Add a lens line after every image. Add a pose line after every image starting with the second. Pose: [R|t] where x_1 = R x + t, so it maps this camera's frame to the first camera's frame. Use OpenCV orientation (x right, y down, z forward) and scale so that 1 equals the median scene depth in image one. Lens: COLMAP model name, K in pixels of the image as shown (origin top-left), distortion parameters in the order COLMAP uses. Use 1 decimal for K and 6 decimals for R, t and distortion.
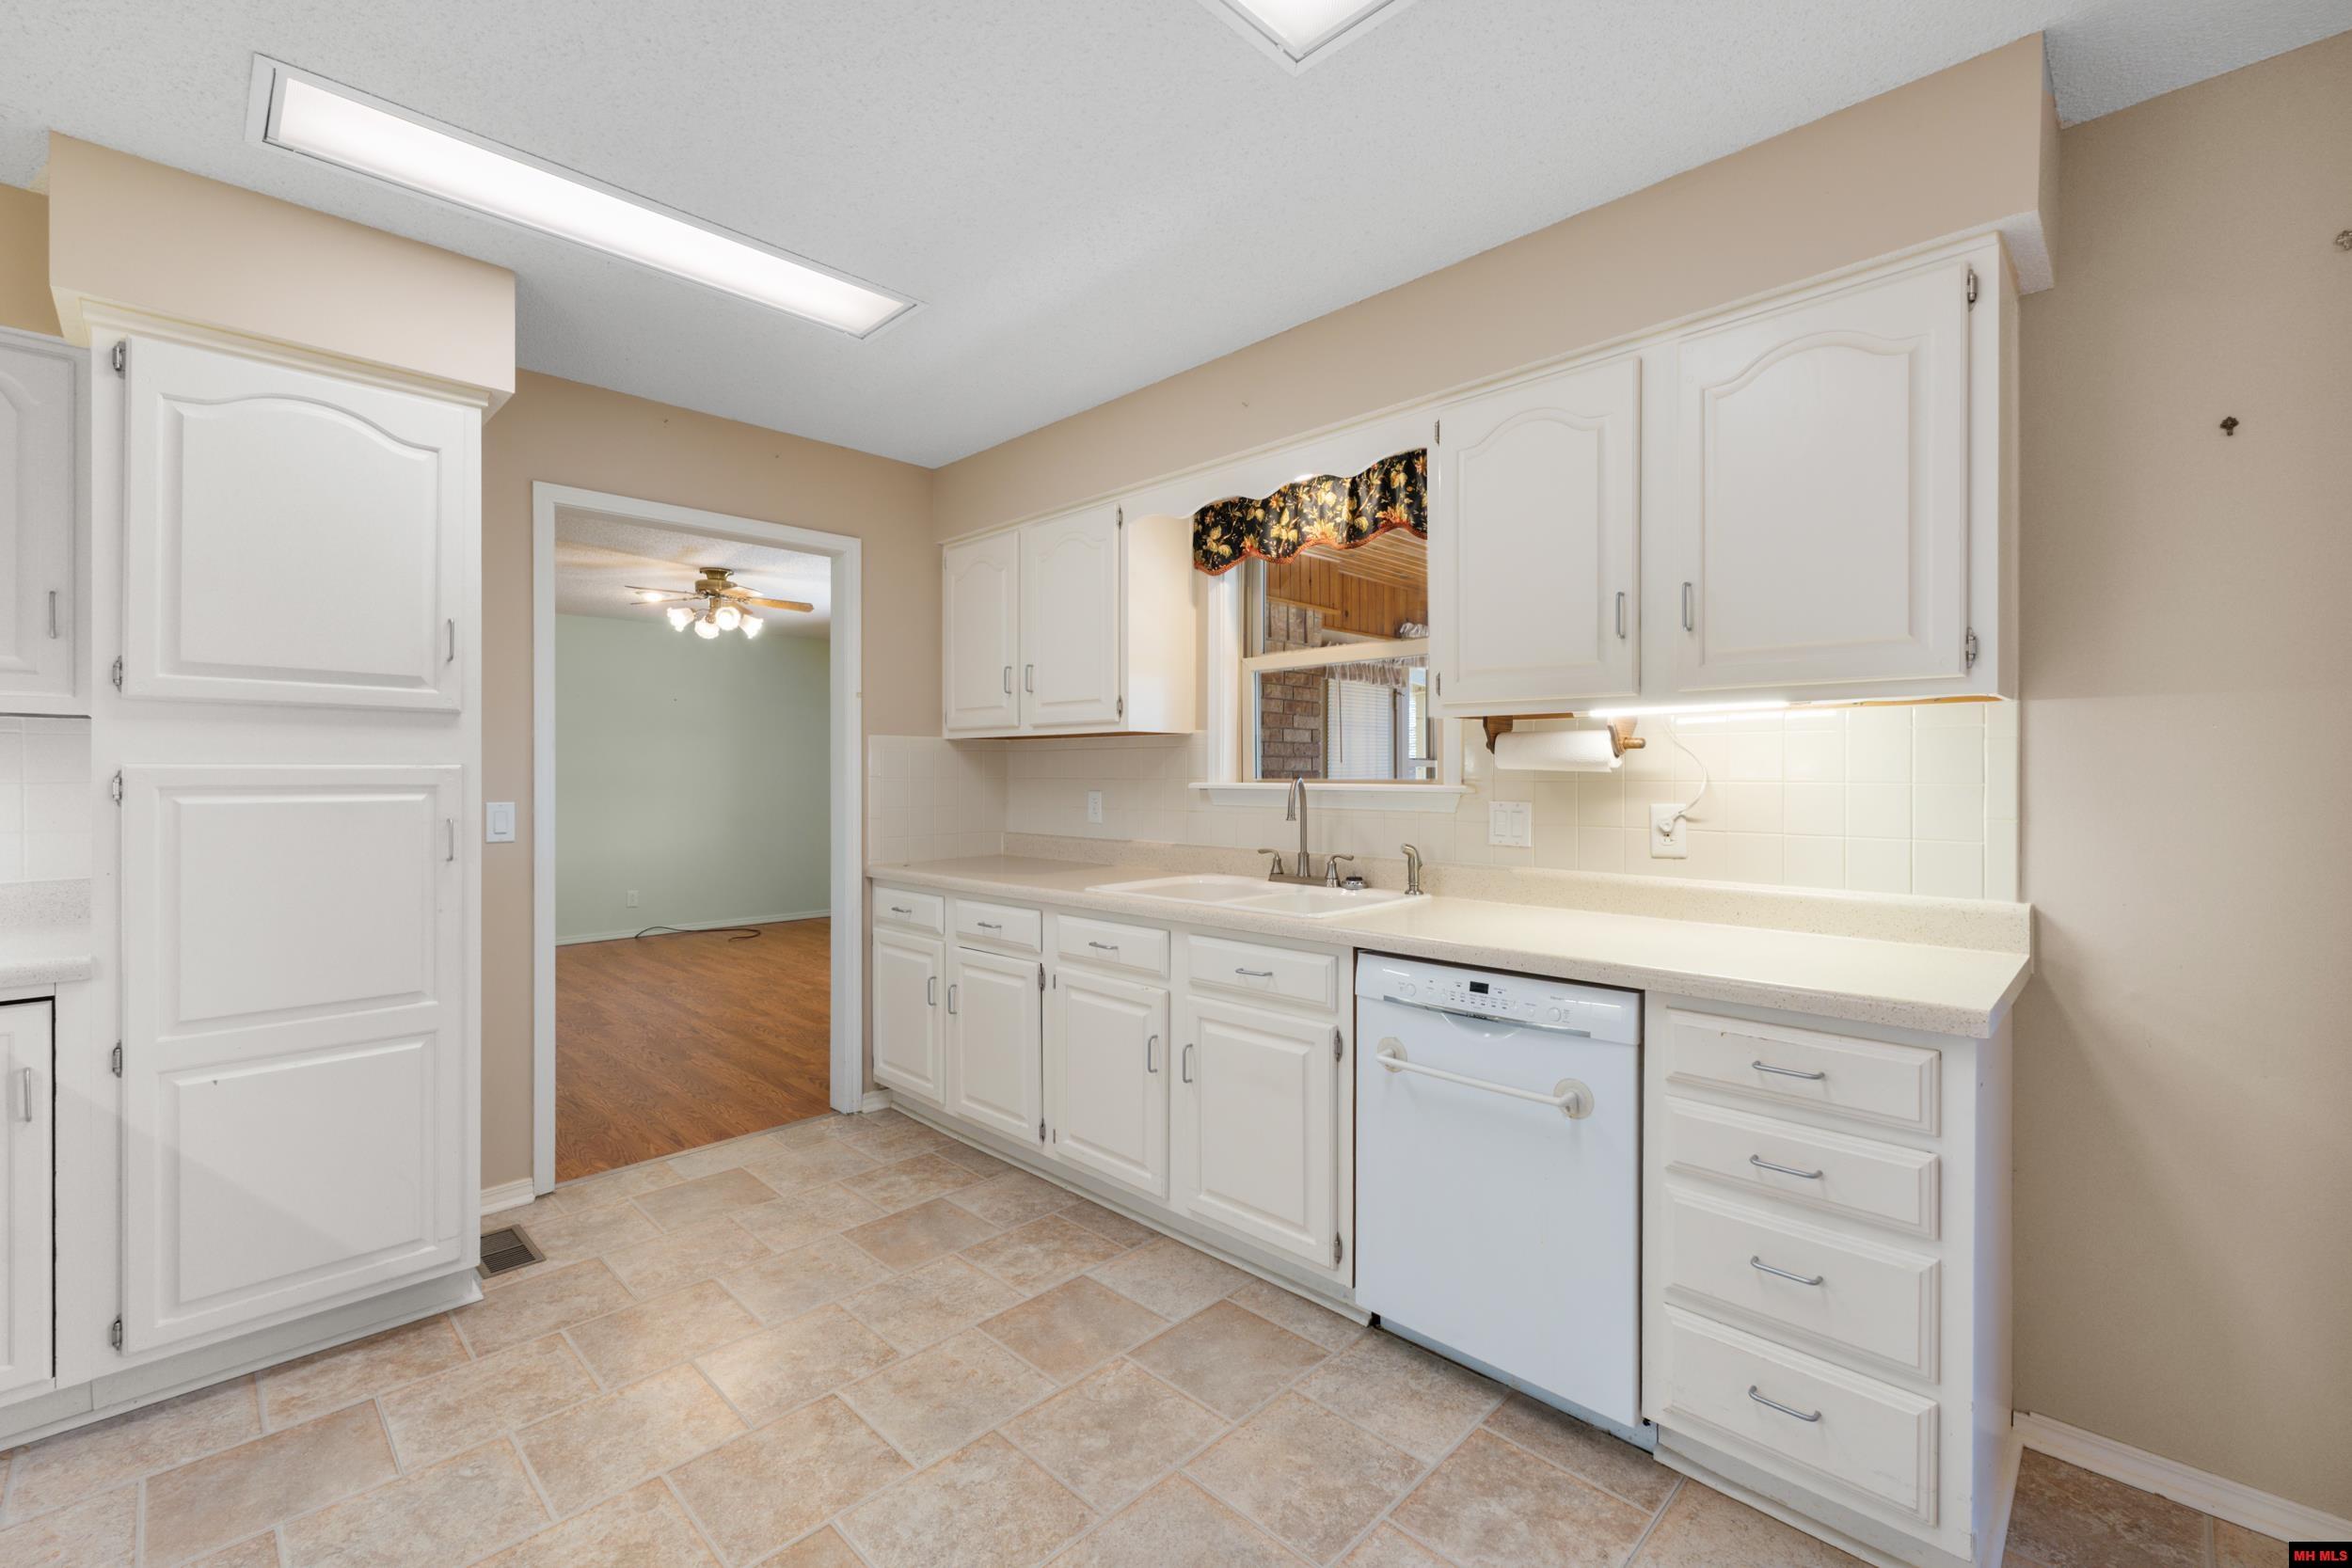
lens RADIAL K [[988.4, 0, 1186.4], [0, 988.4, 773.4], [0, 0, 1]] dist [0.005366, -0.000526]
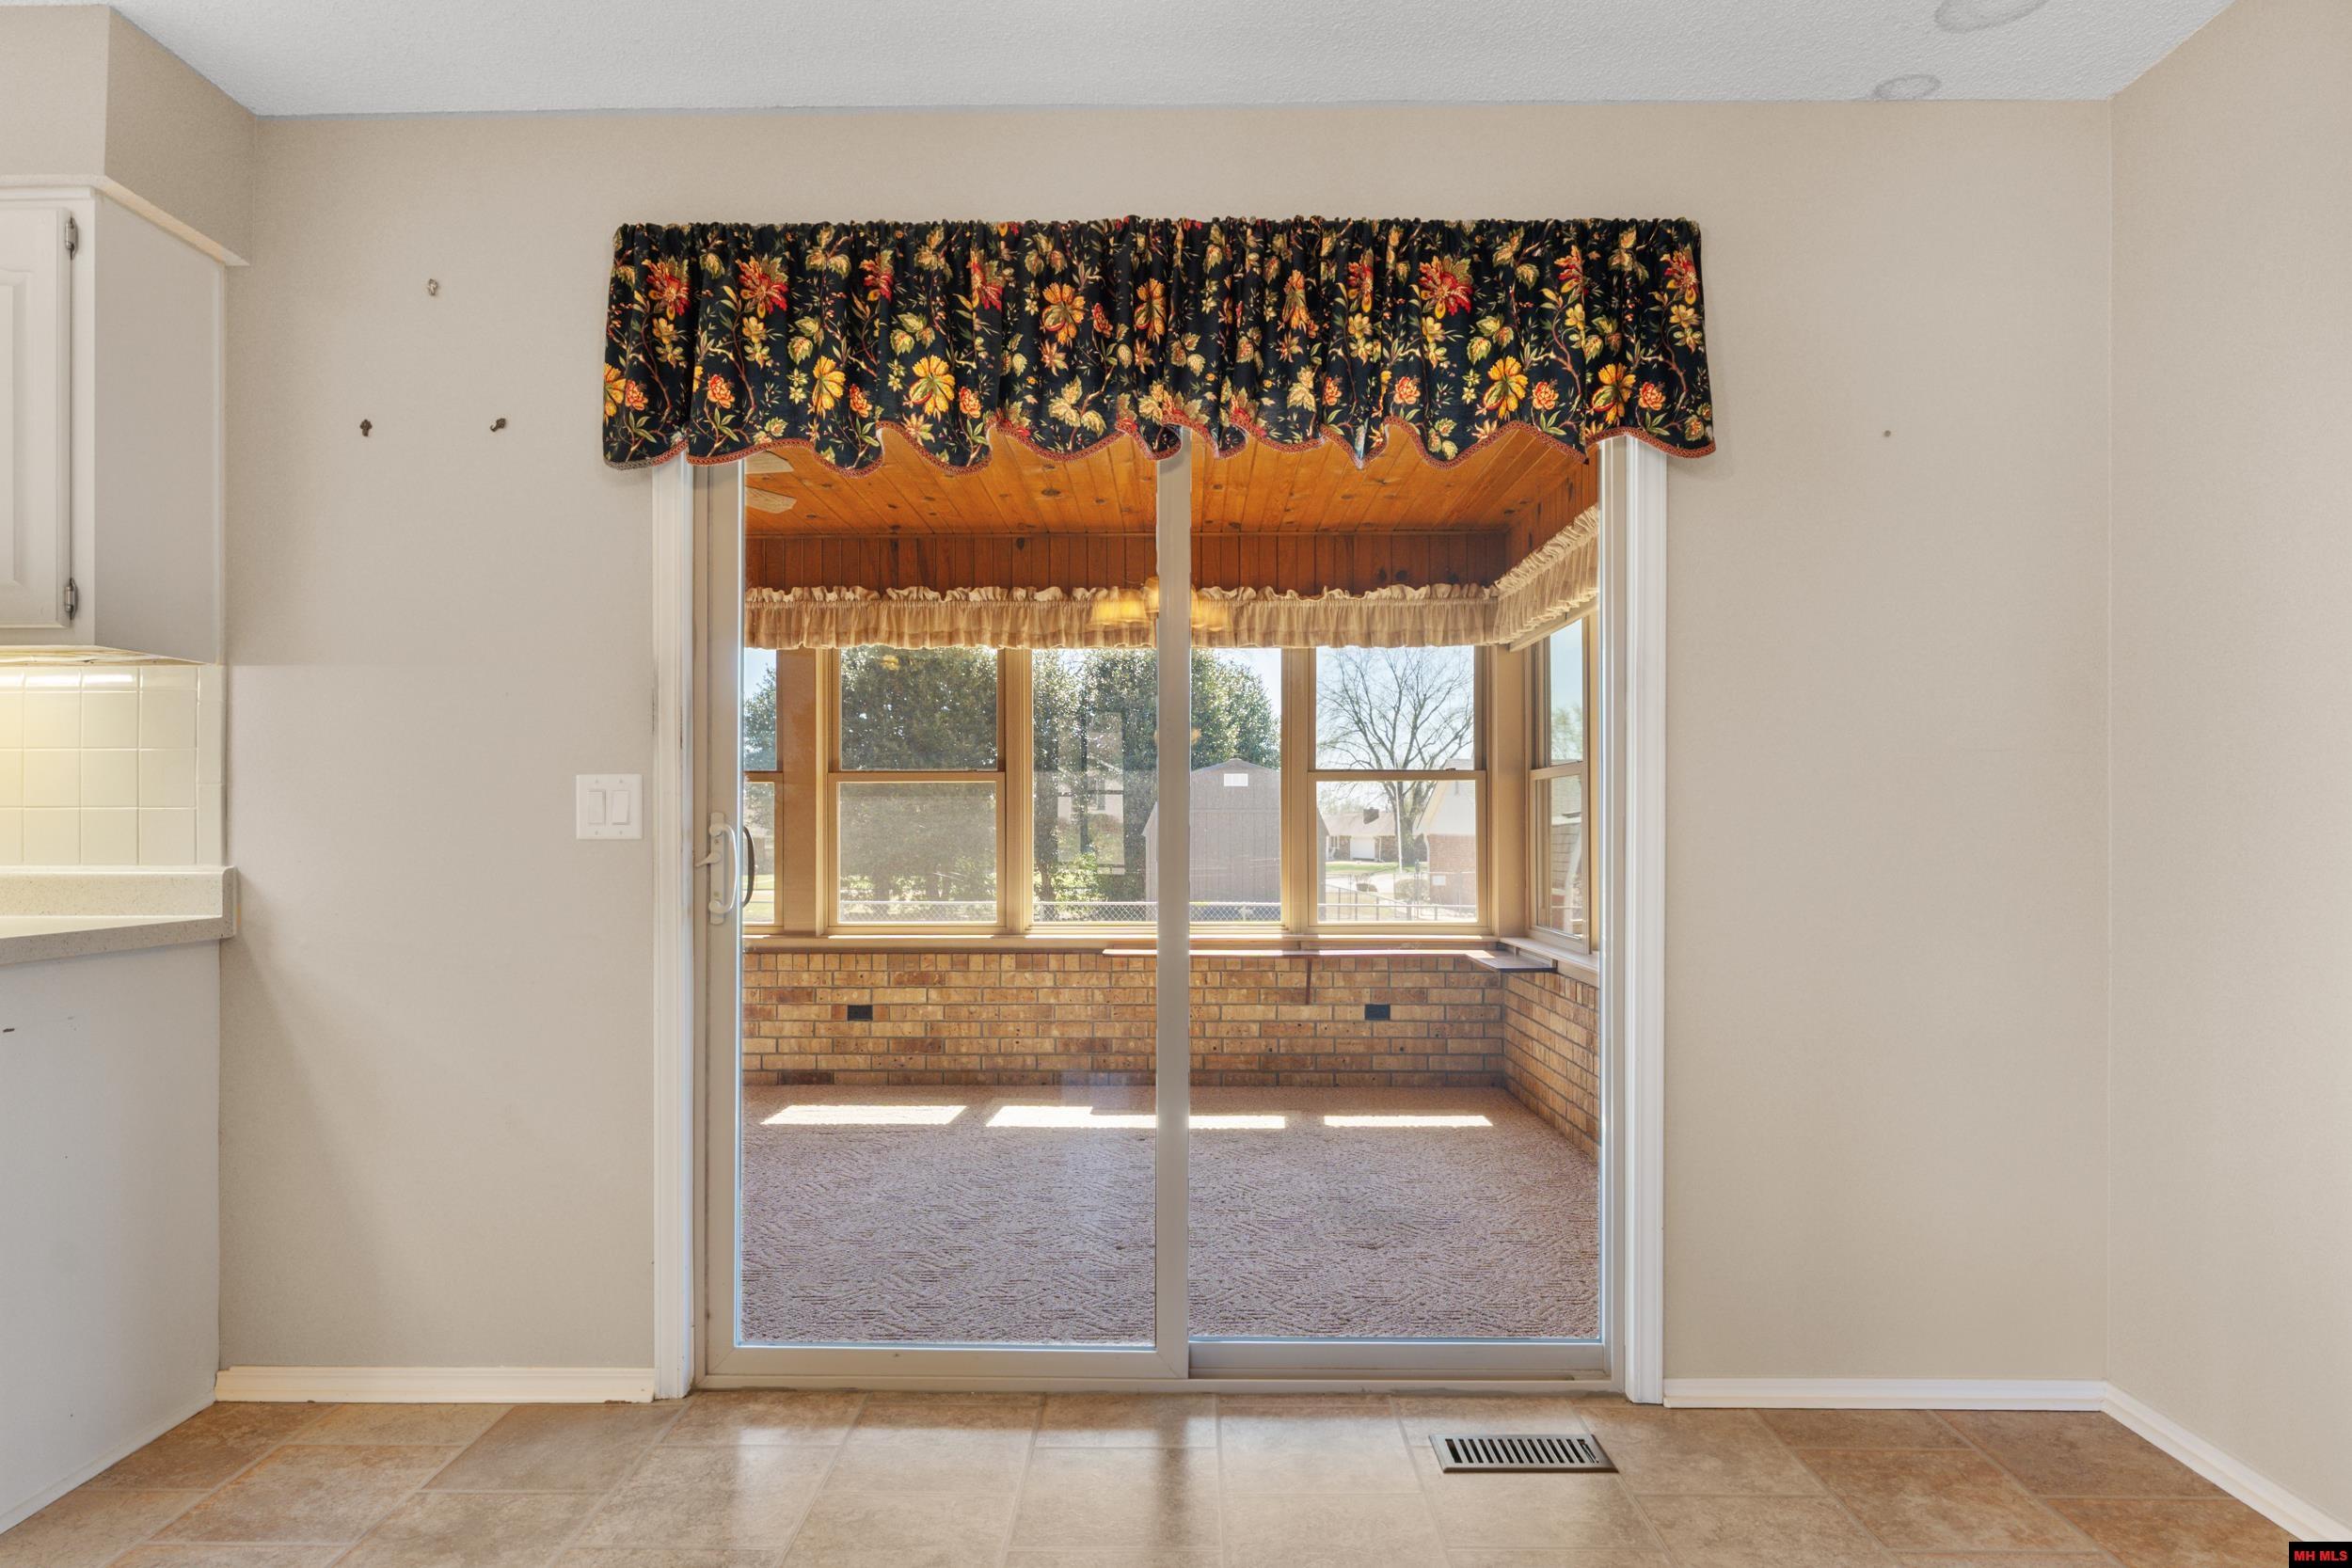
lens RADIAL K [[1343.2, 0, 1163.0], [0, 1343.2, 823.4], [0, 0, 1]] dist [-0.006172, -0.000142]
pose [[0.723329, 0.000450, 0.690504, 0.466368], [0.000508, 0.999999, -0.001184, 0.070244], [-0.690504, 0.001208, 0.723328, -0.506923]]
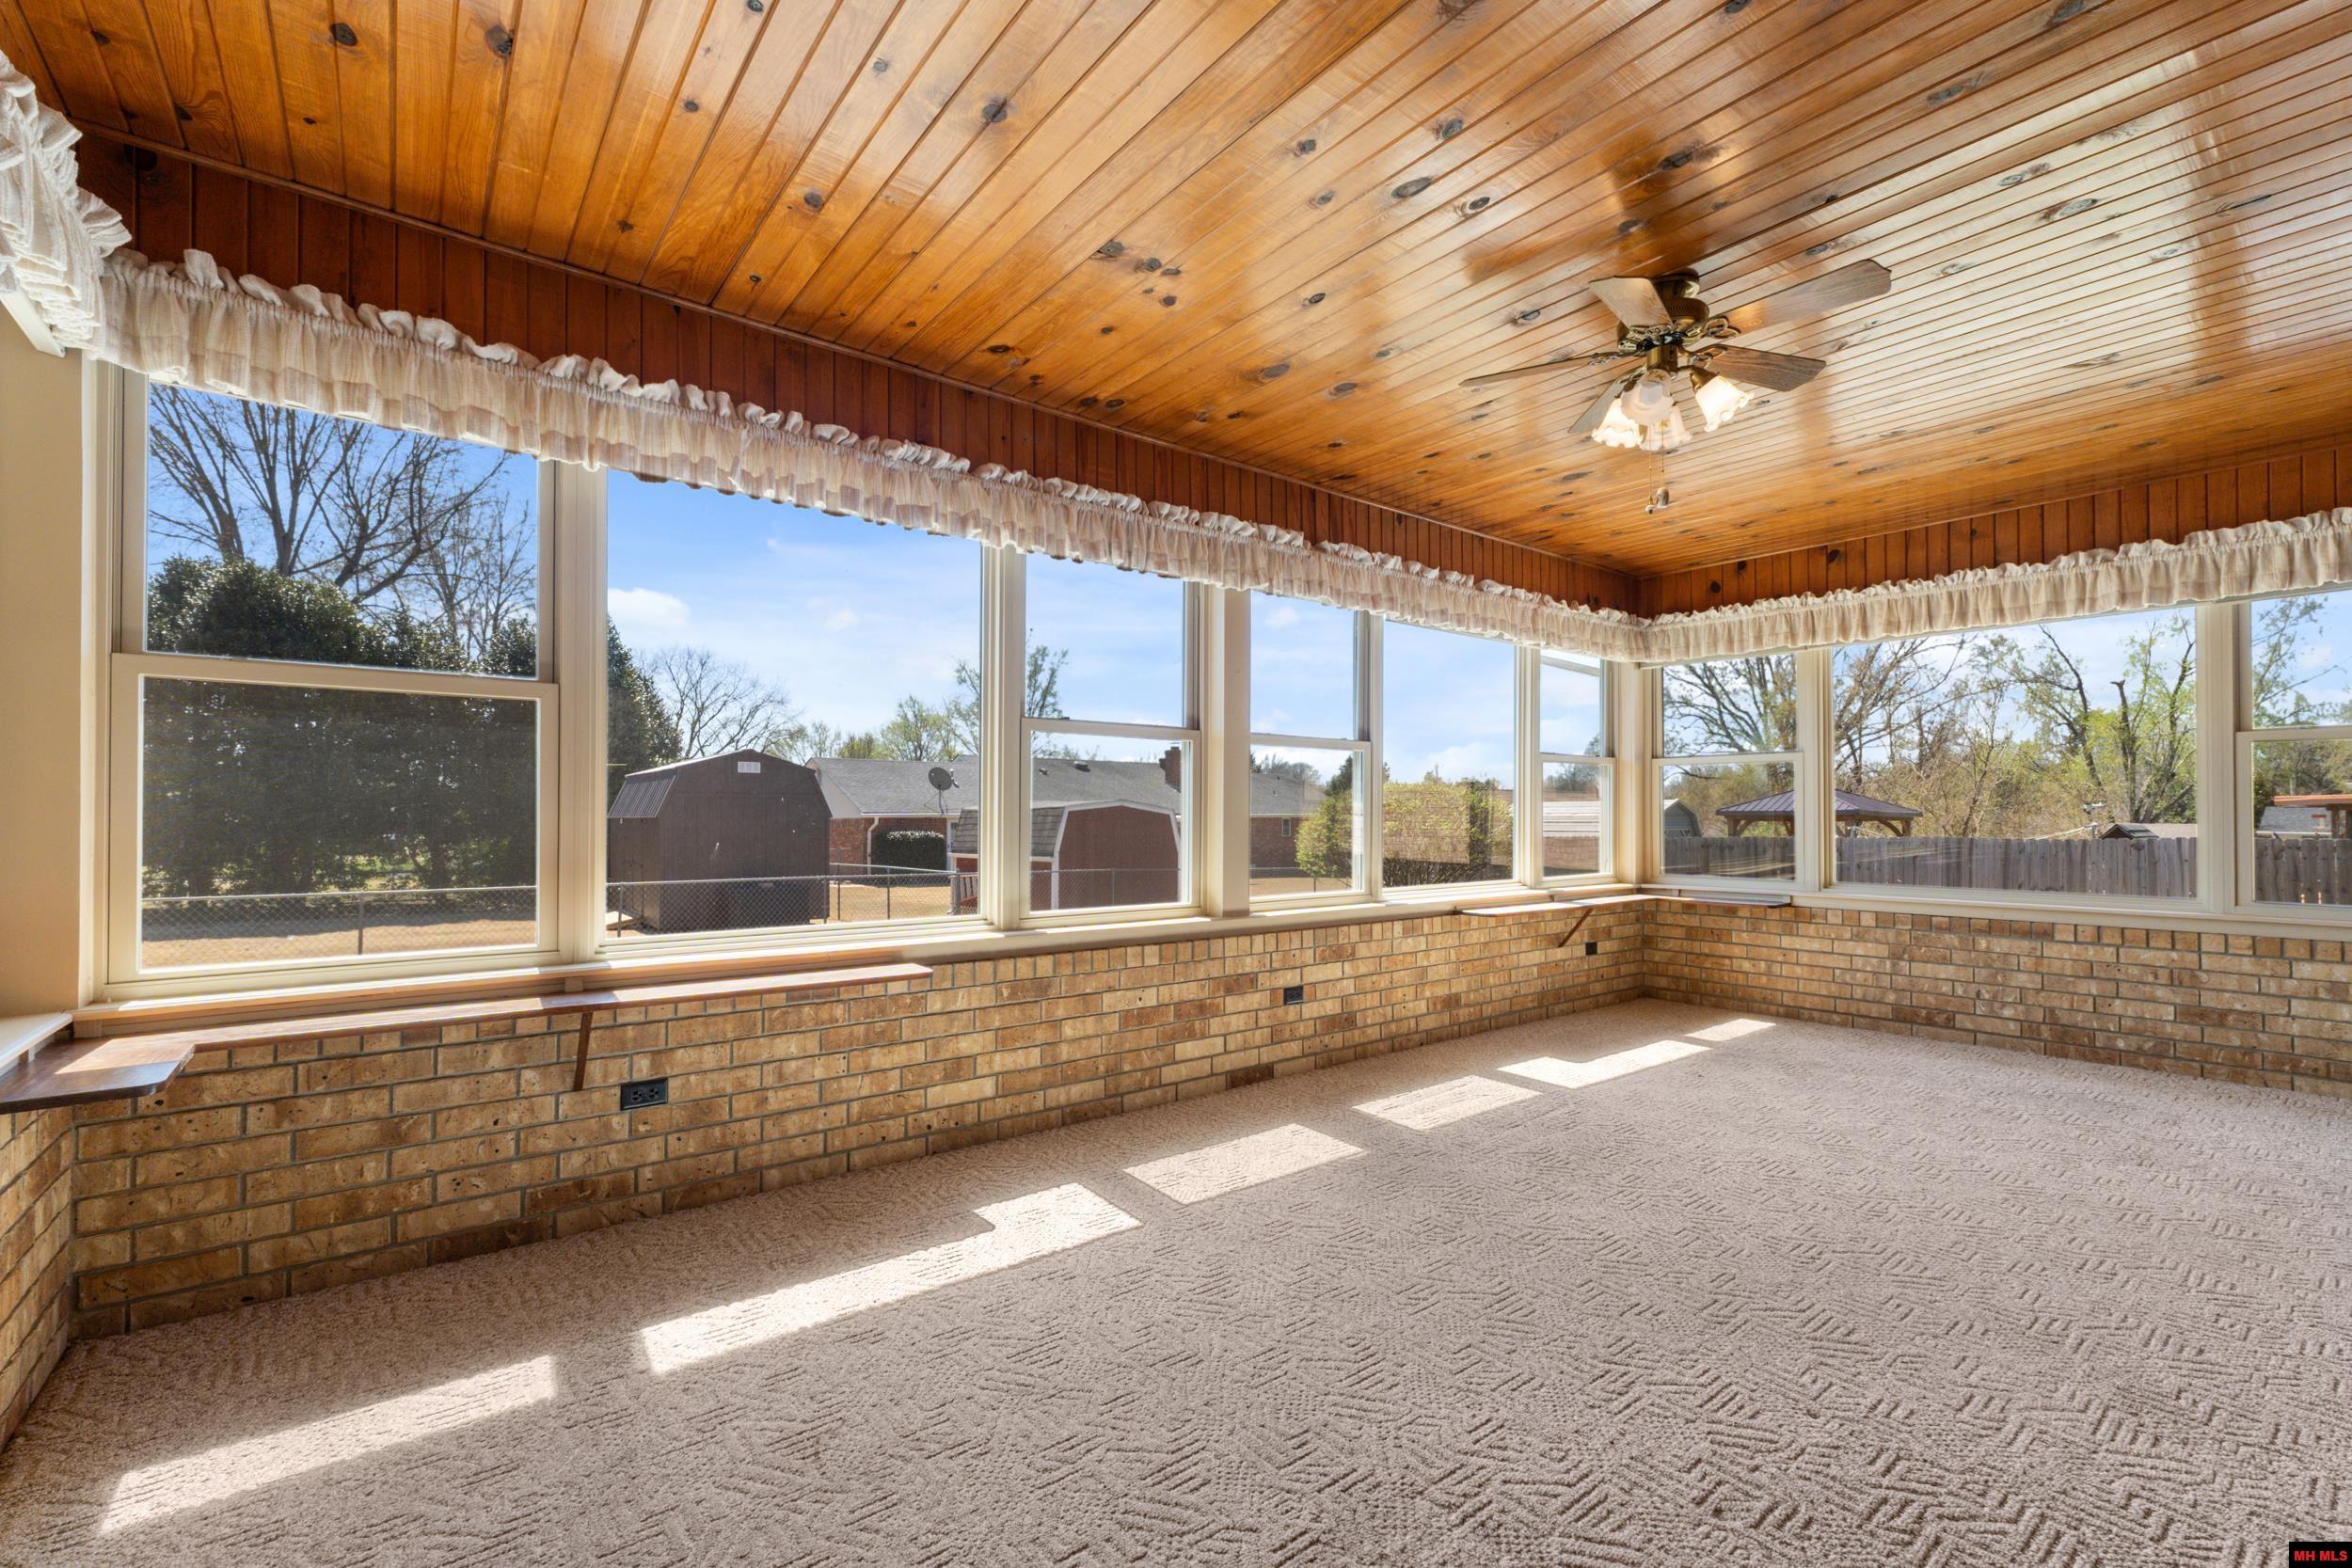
lens RADIAL K [[988.4, 0, 1163.4], [0, 988.4, 806.2], [0, 0, 1]] dist [0.005366, -0.000526]
pose [[0.132301, 0.007758, 0.991179, 0.053009], [-0.002799, 0.999968, -0.007453, 0.110836], [-0.991206, -0.001789, 0.132319, 1.797307]]
